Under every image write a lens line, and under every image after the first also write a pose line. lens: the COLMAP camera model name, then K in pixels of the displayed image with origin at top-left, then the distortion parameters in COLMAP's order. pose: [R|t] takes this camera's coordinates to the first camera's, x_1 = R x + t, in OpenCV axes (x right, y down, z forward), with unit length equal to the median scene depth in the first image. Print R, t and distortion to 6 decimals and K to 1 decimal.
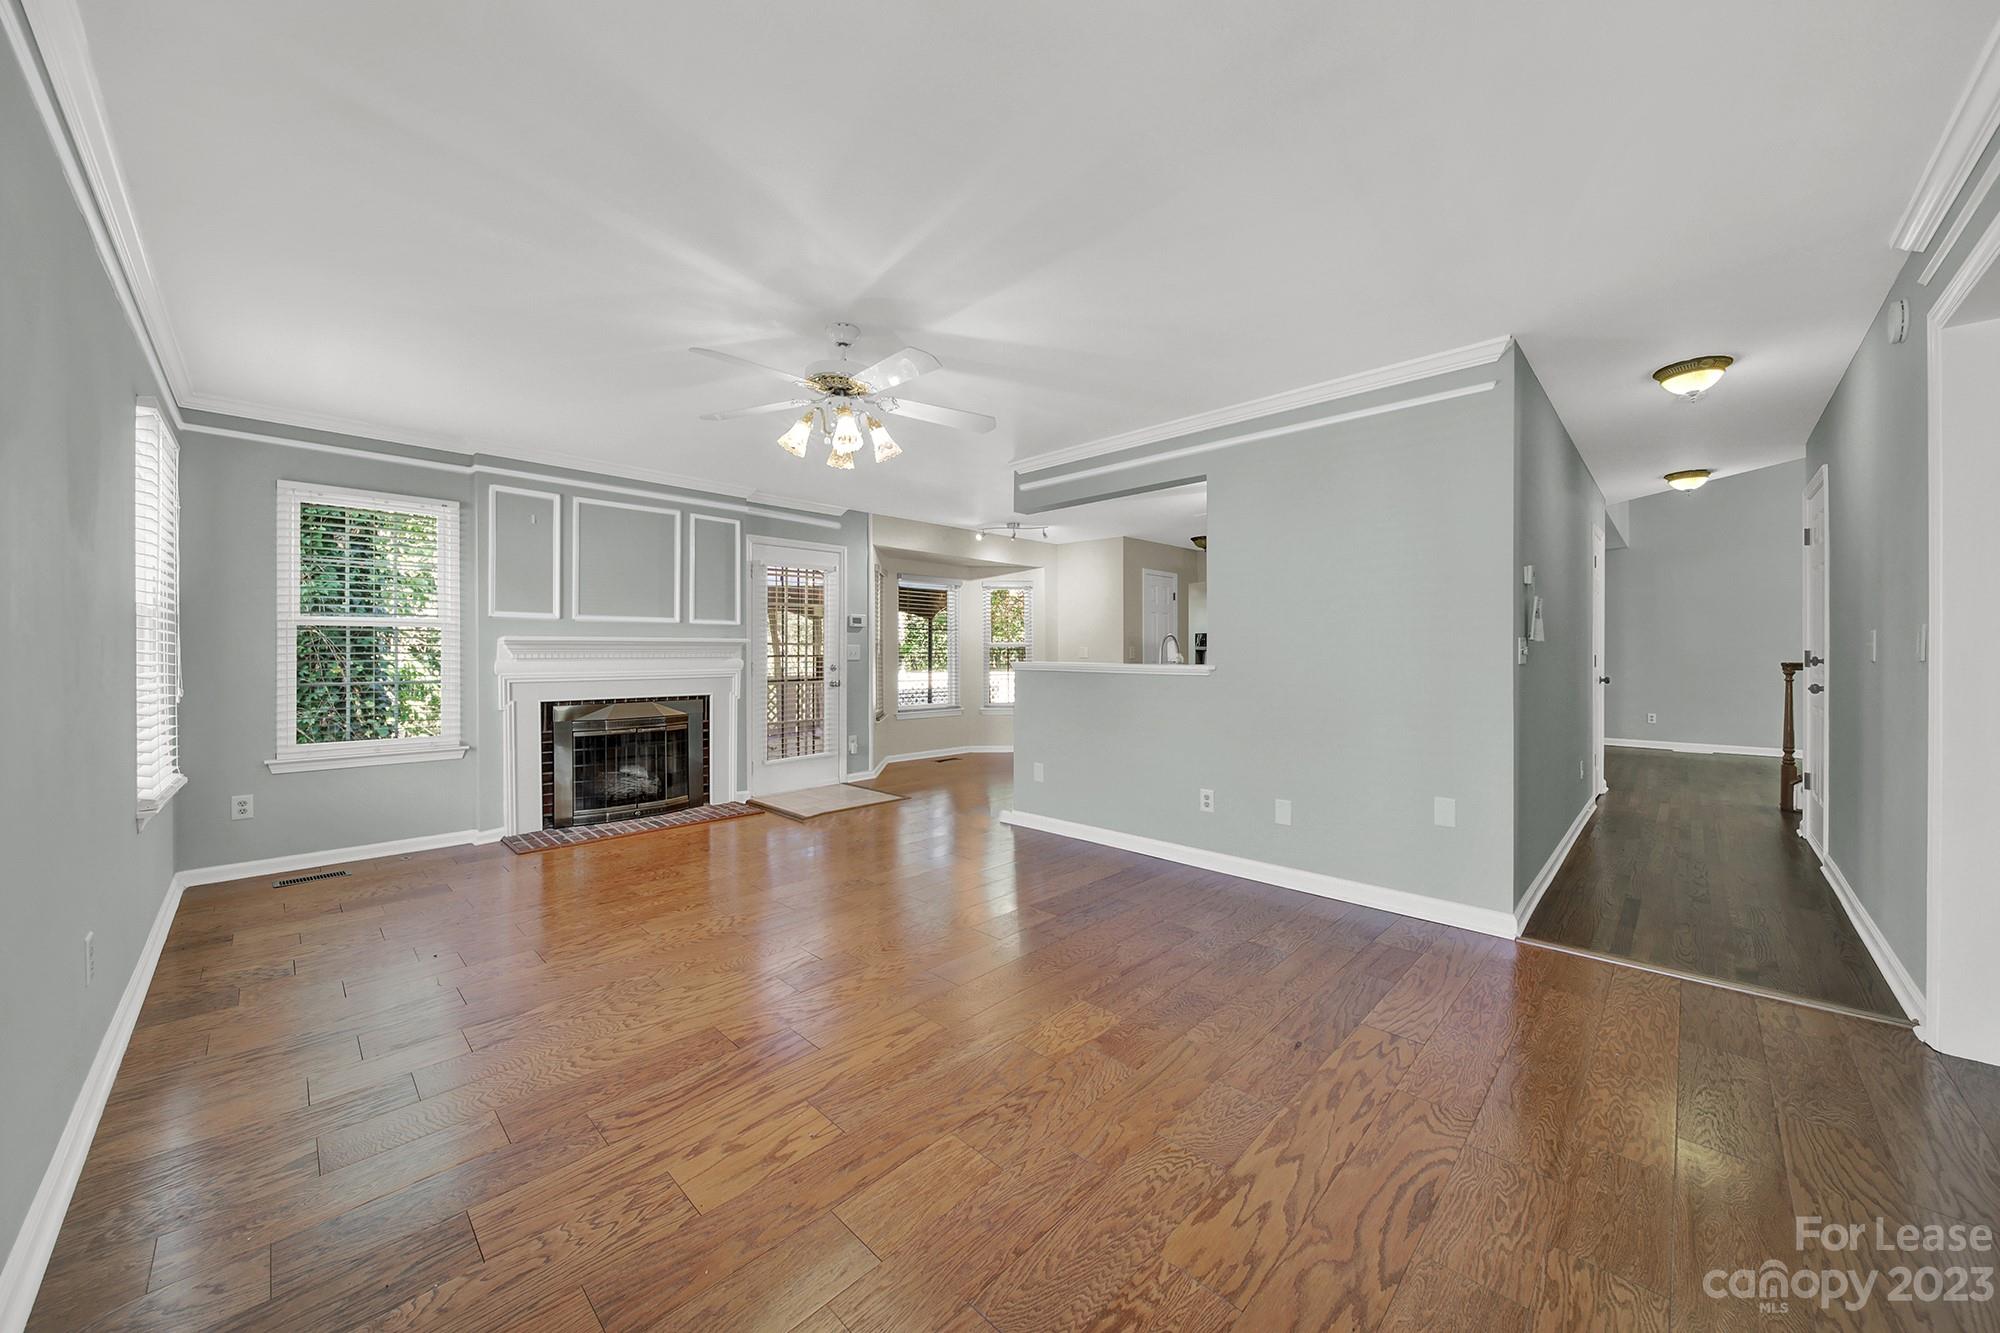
lens RADIAL K [[704.8, 0, 1000.6], [0, 704.8, 658.5], [0, 0, 1]] dist [-0.002259, -0.000046]
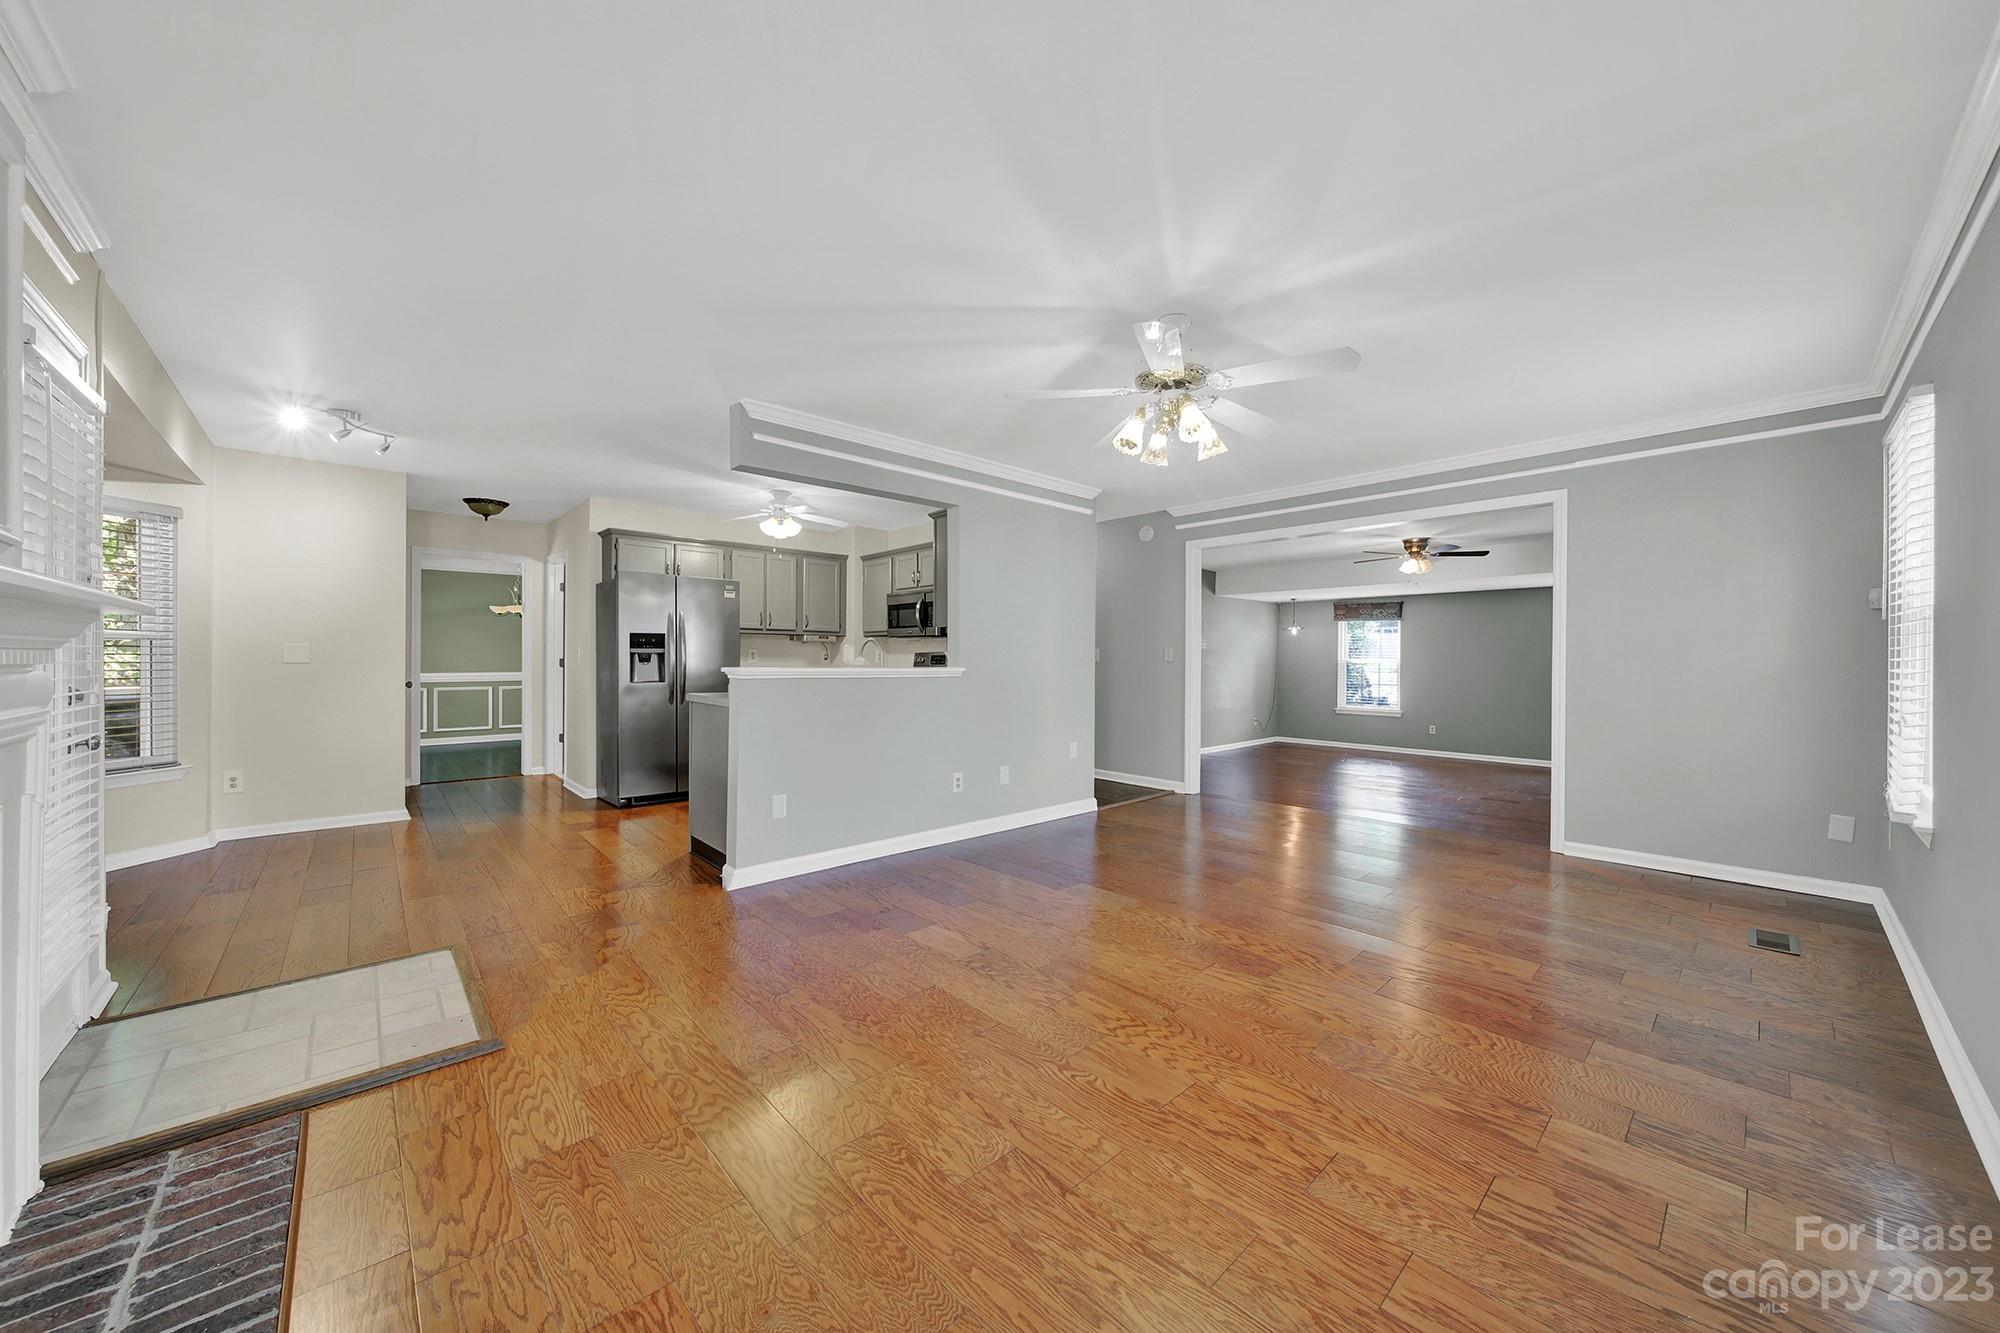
lens RADIAL K [[704.8, 0, 1001.7], [0, 704.8, 661.4], [0, 0, 1]] dist [-0.002259, -0.000046]
pose [[0.058258, 0.000568, 0.998301, -1.193750], [0.001444, 0.999999, -0.000654, 0.001223], [-0.998301, 0.001480, 0.058257, 1.172881]]
